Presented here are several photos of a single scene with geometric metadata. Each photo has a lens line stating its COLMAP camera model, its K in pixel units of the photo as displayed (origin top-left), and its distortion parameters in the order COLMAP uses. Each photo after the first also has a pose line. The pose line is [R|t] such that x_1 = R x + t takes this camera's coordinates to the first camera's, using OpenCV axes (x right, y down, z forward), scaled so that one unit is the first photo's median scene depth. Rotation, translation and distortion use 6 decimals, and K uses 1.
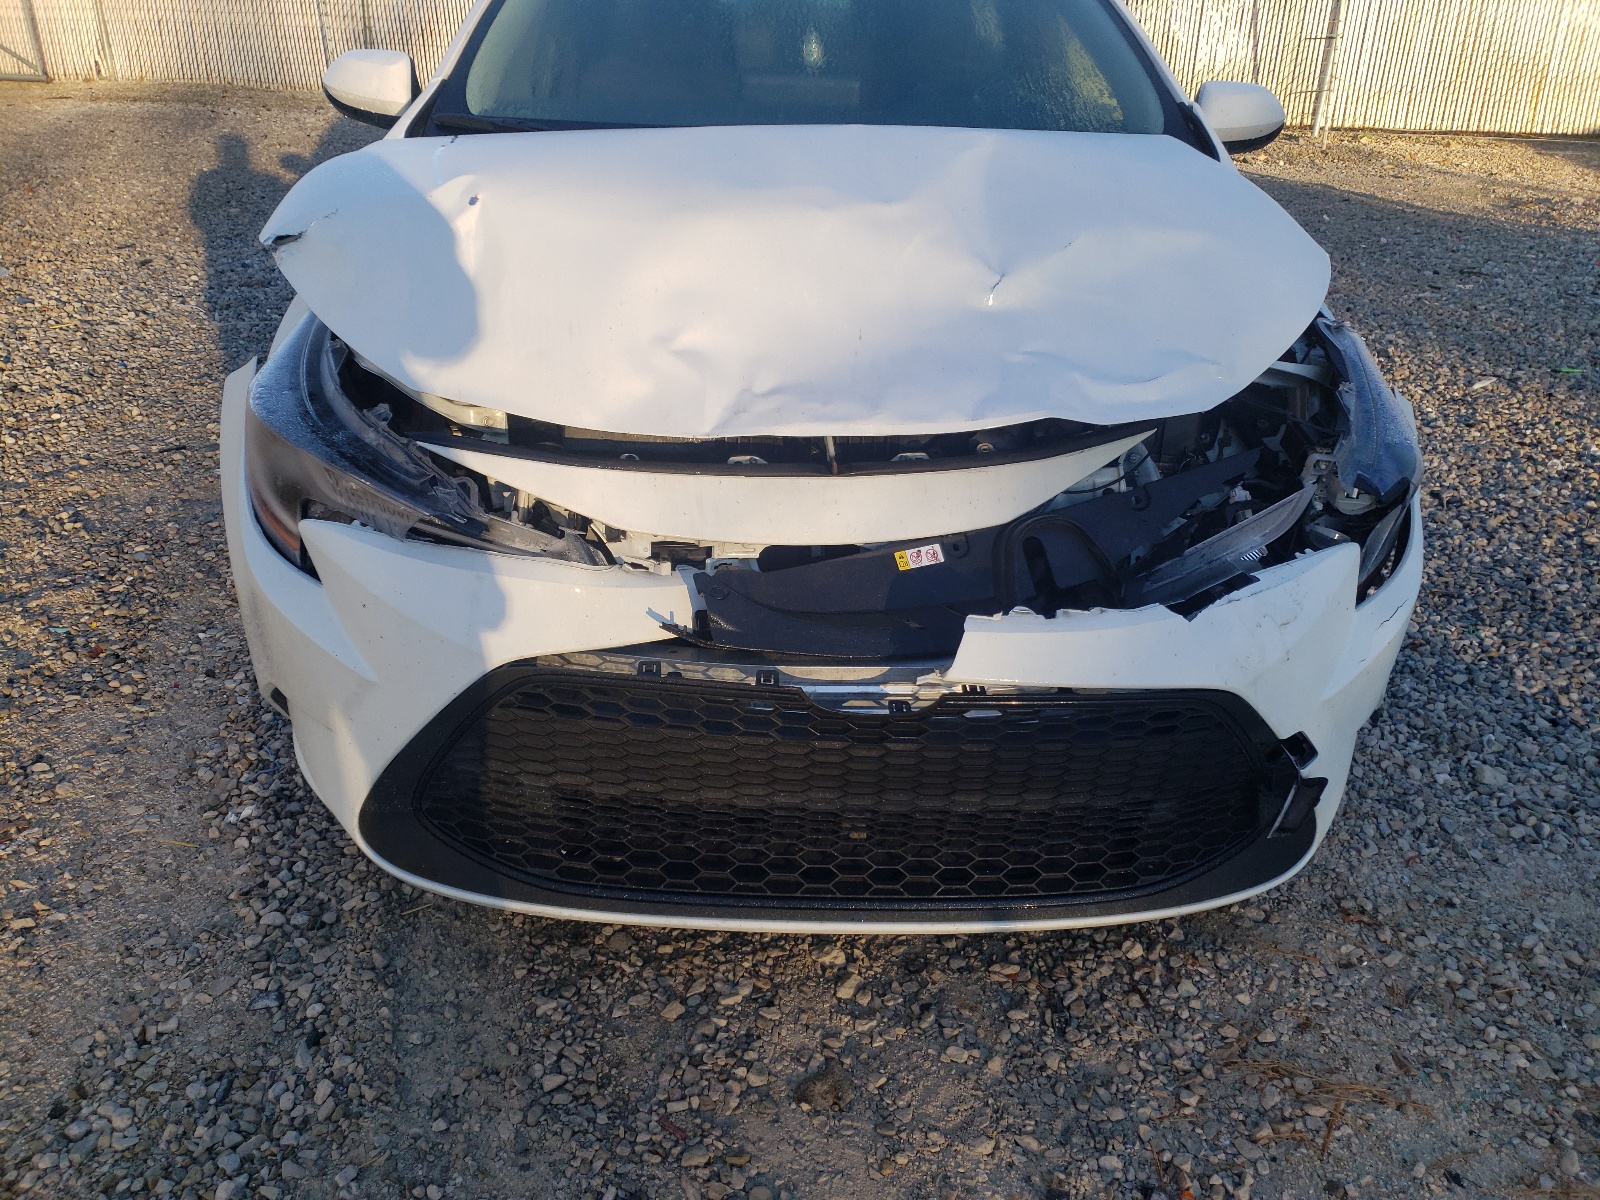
lens RADIAL K [[1207.9, 0, 800.0], [0, 1207.9, 600.0], [0, 0, 1]] dist [0.032279, -0.005603]
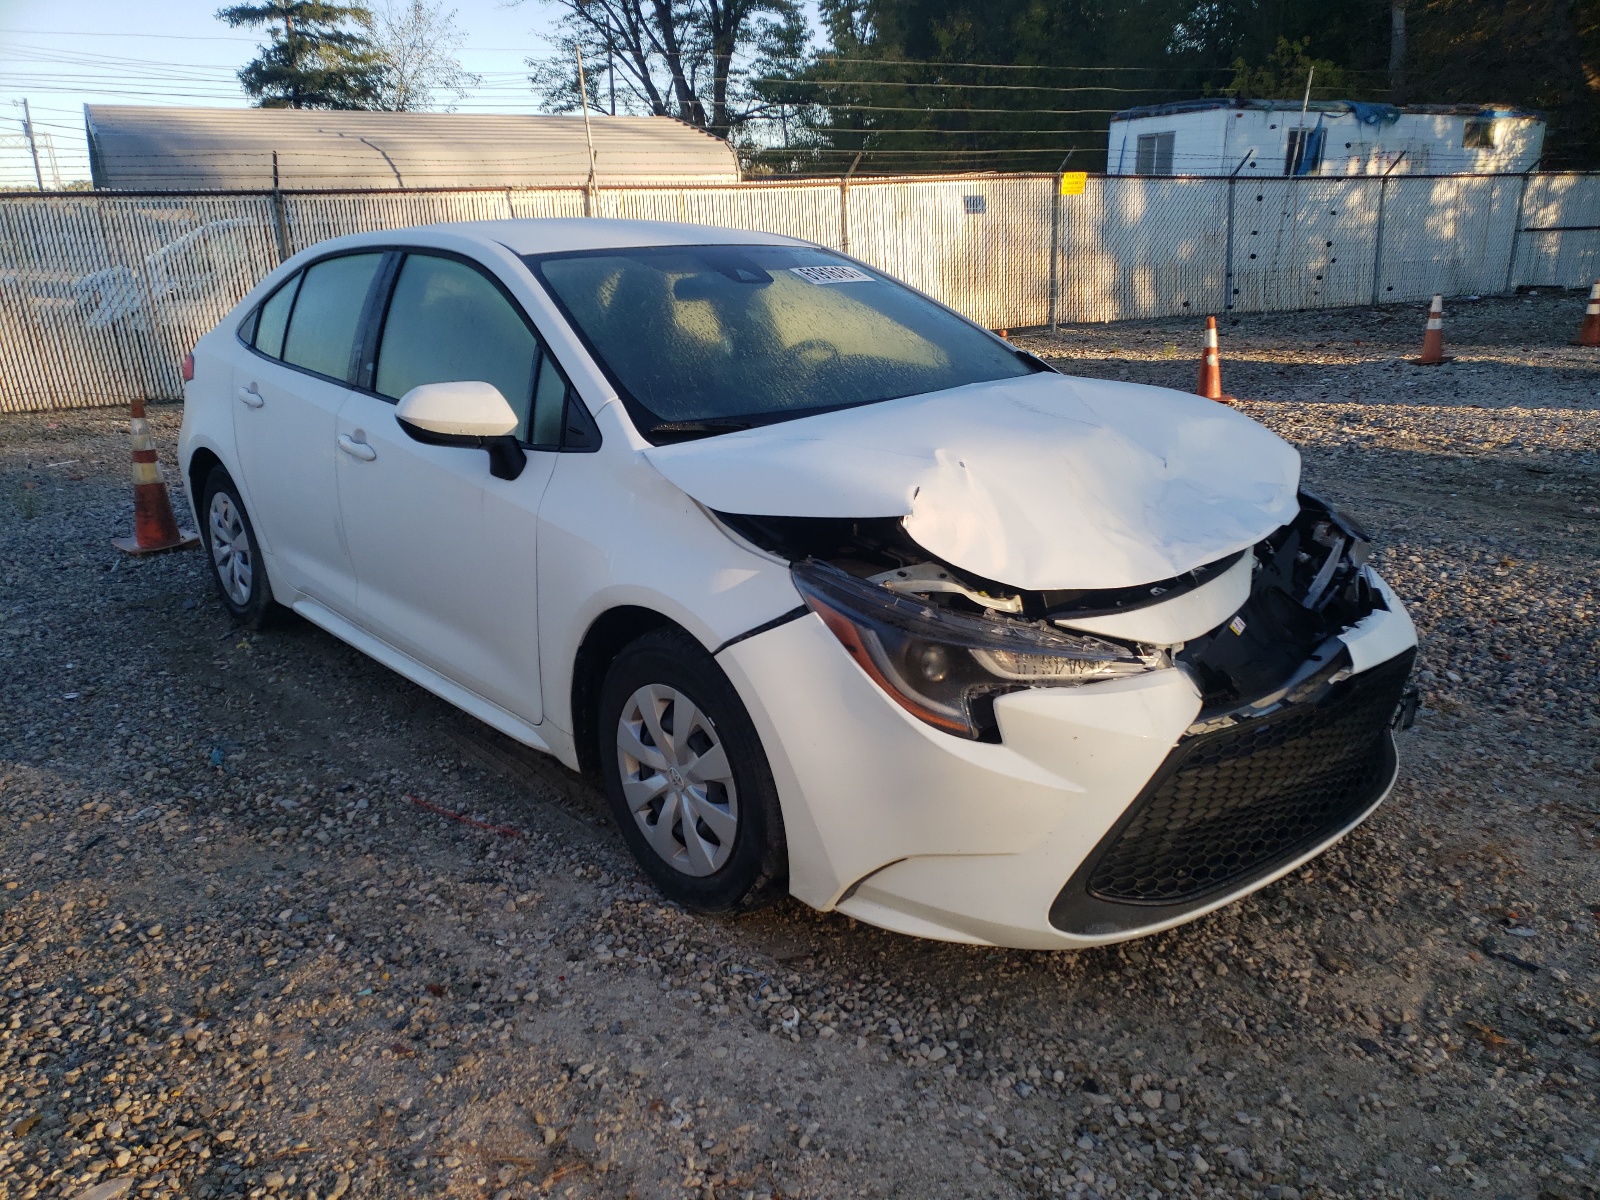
lens RADIAL K [[1207.9, 0, 800.0], [0, 1207.9, 600.0], [0, 0, 1]] dist [0.032279, -0.005603]
pose [[0.789920, -0.226231, 0.569952, -1.309489], [0.326729, 0.941811, -0.078995, -0.134128], [-0.518916, 0.248620, 0.817872, -0.036864]]
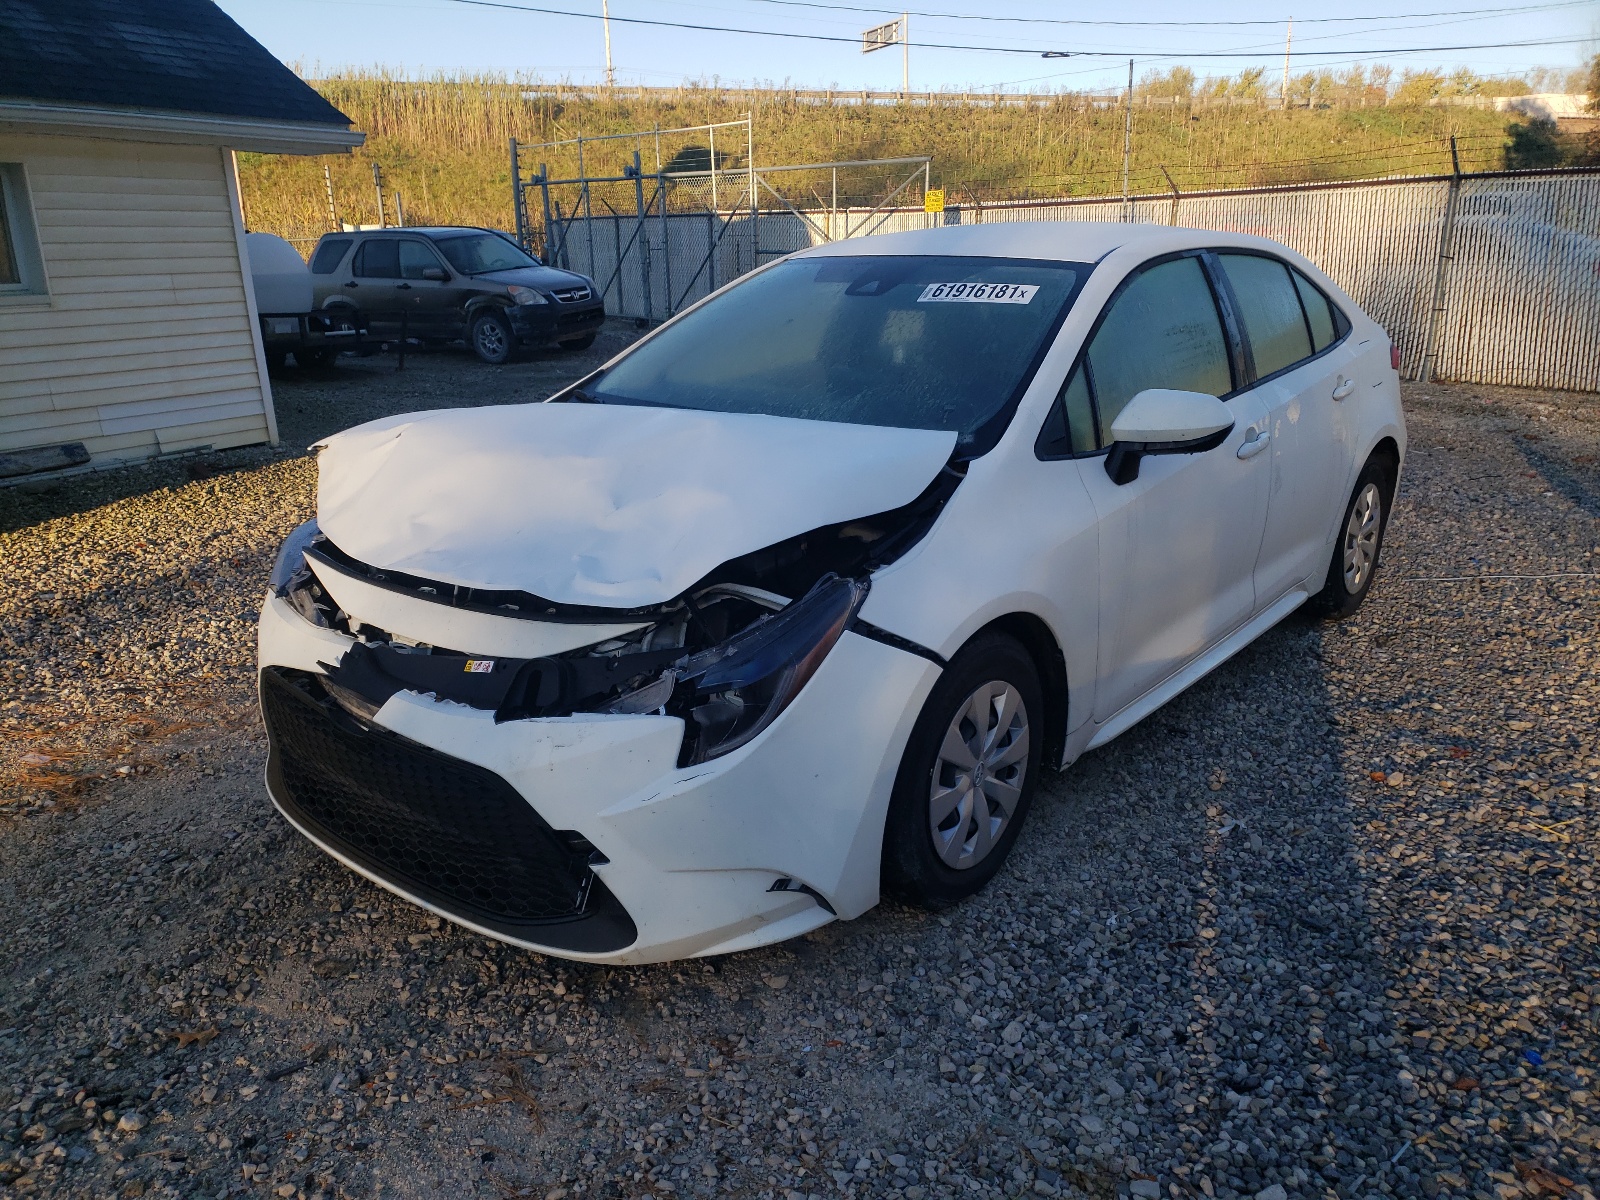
lens RADIAL K [[1207.9, 0, 800.0], [0, 1207.9, 600.0], [0, 0, 1]] dist [0.032279, -0.005603]
pose [[0.753598, 0.155584, -0.638657, 1.448725], [-0.273577, 0.957676, -0.089513, -0.093900], [0.597700, 0.242178, 0.764267, 0.011279]]
